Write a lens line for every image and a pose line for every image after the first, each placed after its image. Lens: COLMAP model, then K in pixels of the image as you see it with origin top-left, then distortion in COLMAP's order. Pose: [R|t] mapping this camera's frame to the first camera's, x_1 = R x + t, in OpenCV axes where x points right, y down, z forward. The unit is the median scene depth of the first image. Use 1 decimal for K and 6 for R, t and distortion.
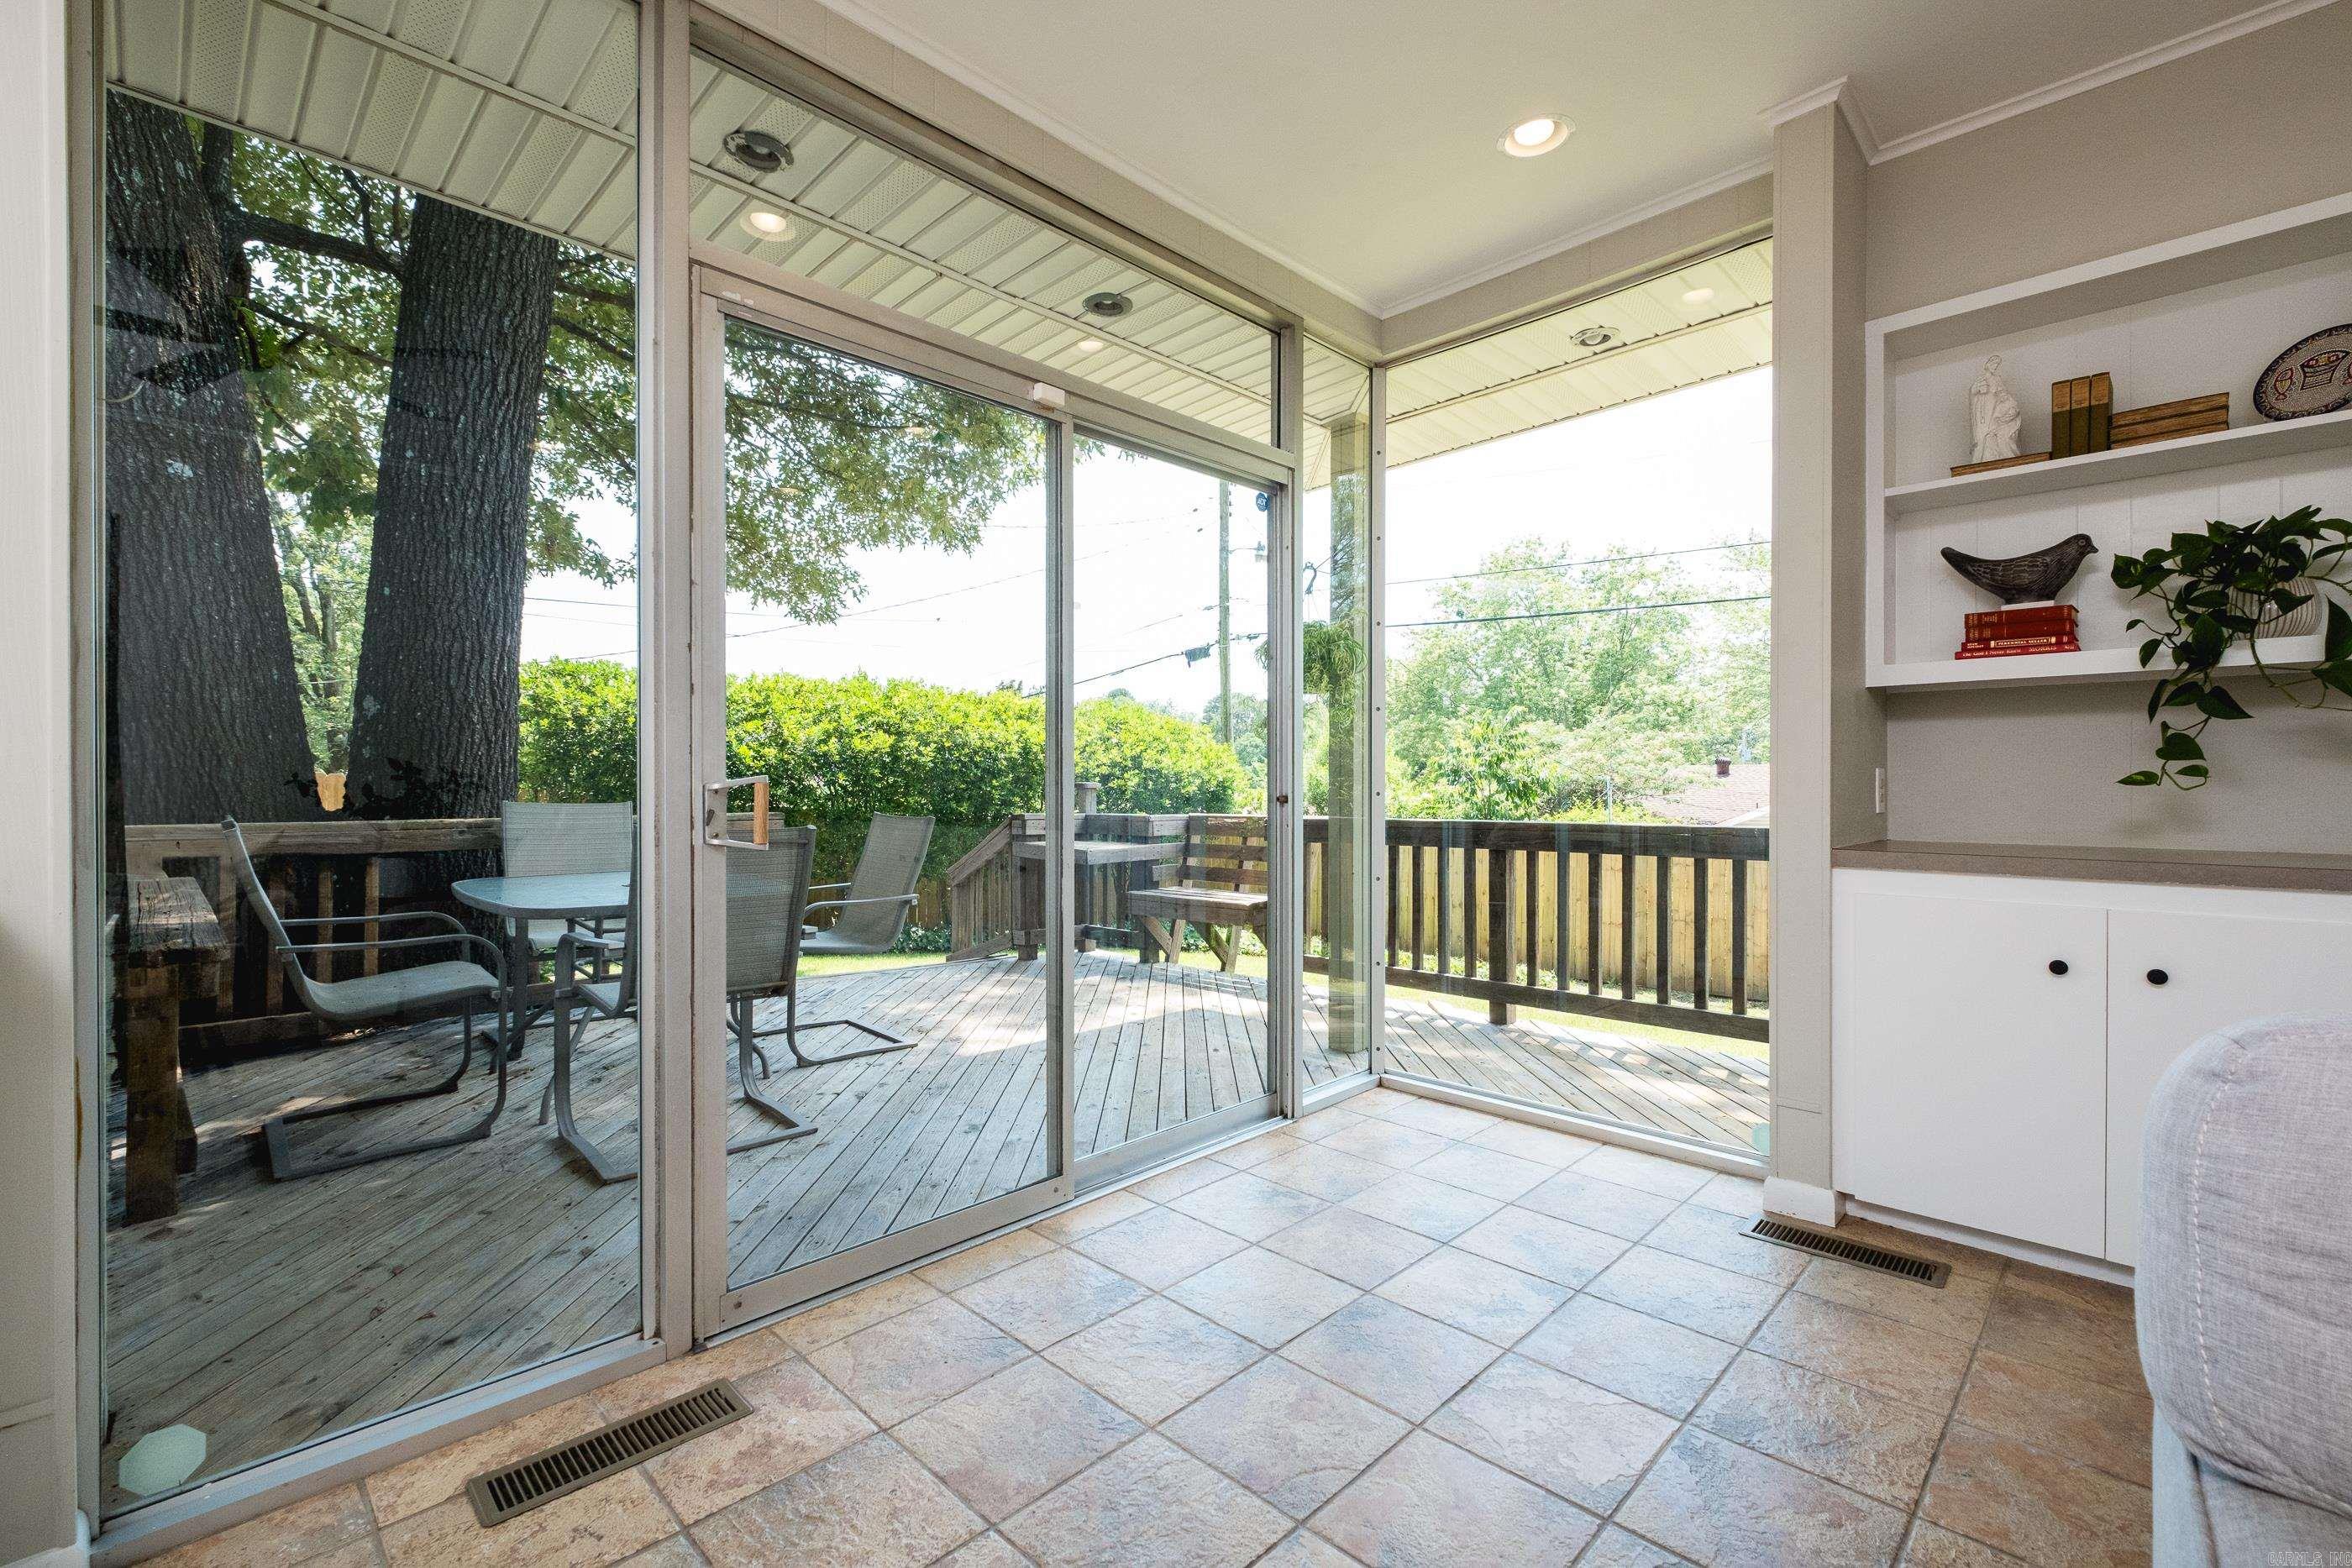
lens RADIAL K [[1020.7, 0, 1181.2], [0, 1020.7, 793.8], [0, 0, 1]] dist [0.007965, -0.004257]
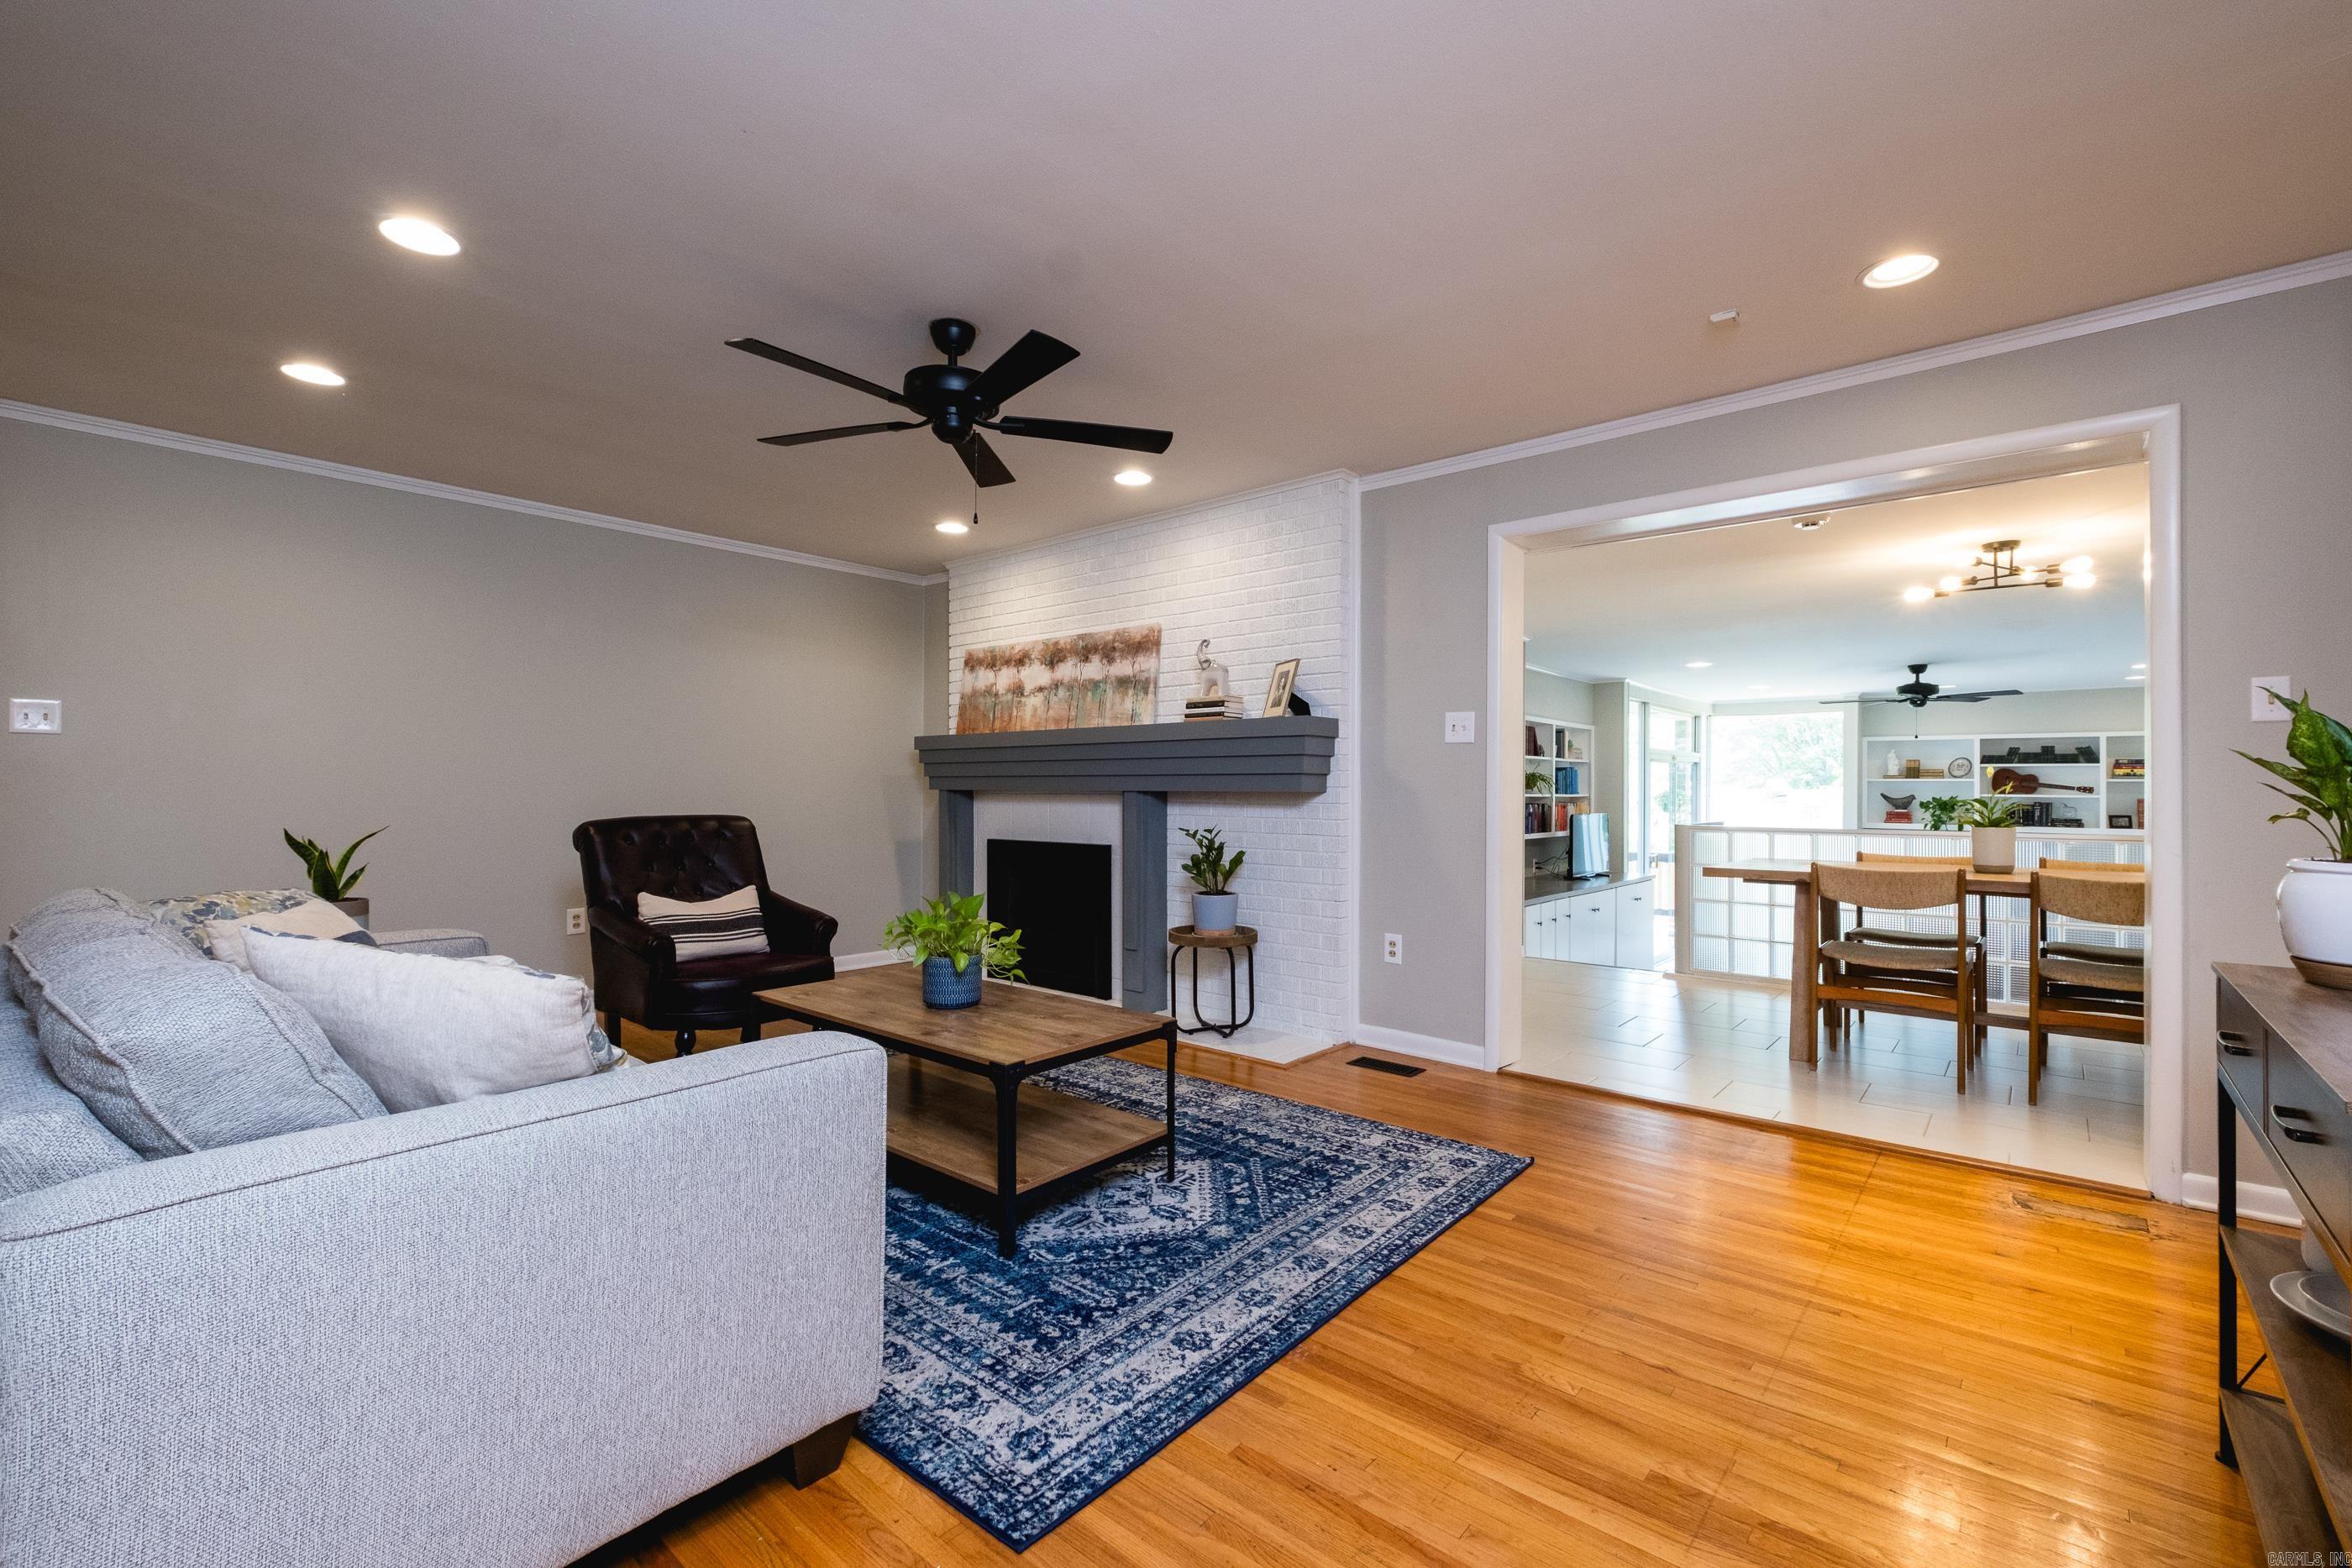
lens RADIAL K [[1020.7, 0, 1181.4], [0, 1020.7, 783.0], [0, 0, 1]] dist [0.007965, -0.004257]
pose [[0.997323, 0.007376, 0.072745, -1.331919], [-0.006601, 0.999919, -0.010893, -0.127362], [-0.072819, 0.010383, 0.997291, -1.634807]]
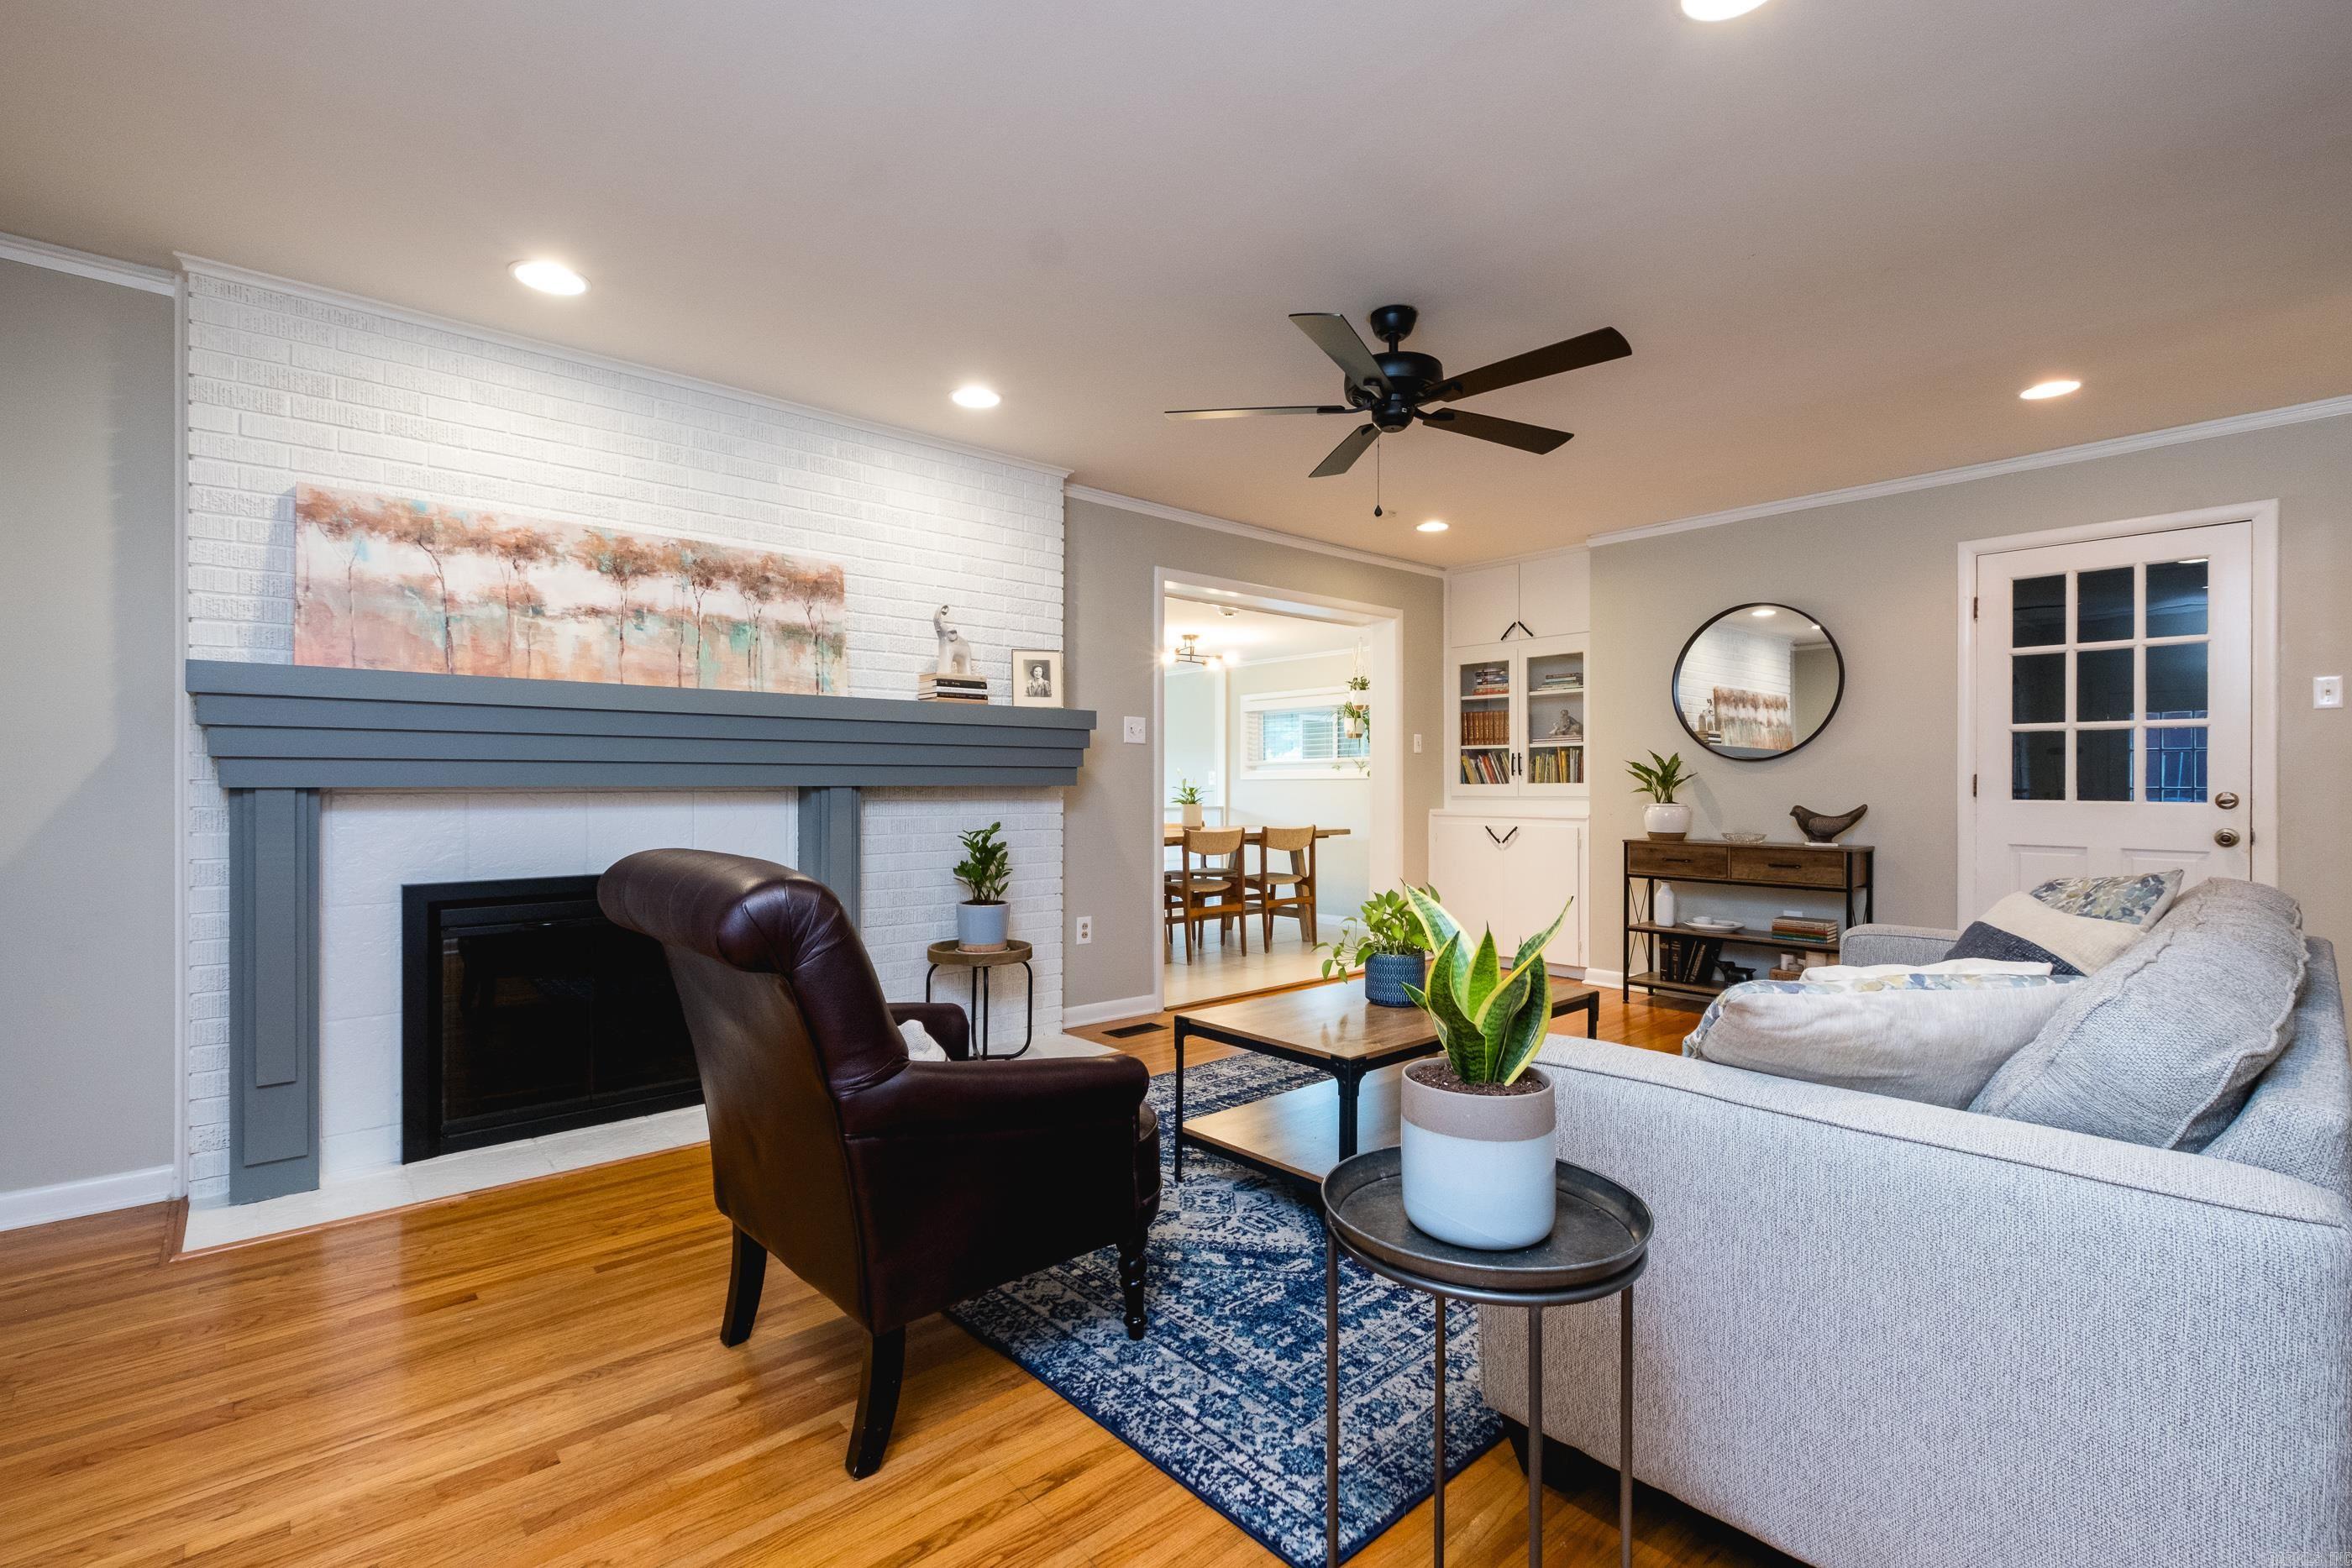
lens RADIAL K [[1020.7, 0, 1181.8], [0, 1020.7, 793.5], [0, 0, 1]] dist [0.007965, -0.004257]
pose [[0.067616, -0.003024, 0.997707, -2.079526], [0.008180, 0.999963, 0.002477, -0.124339], [-0.997678, 0.007993, 0.067639, -0.872719]]
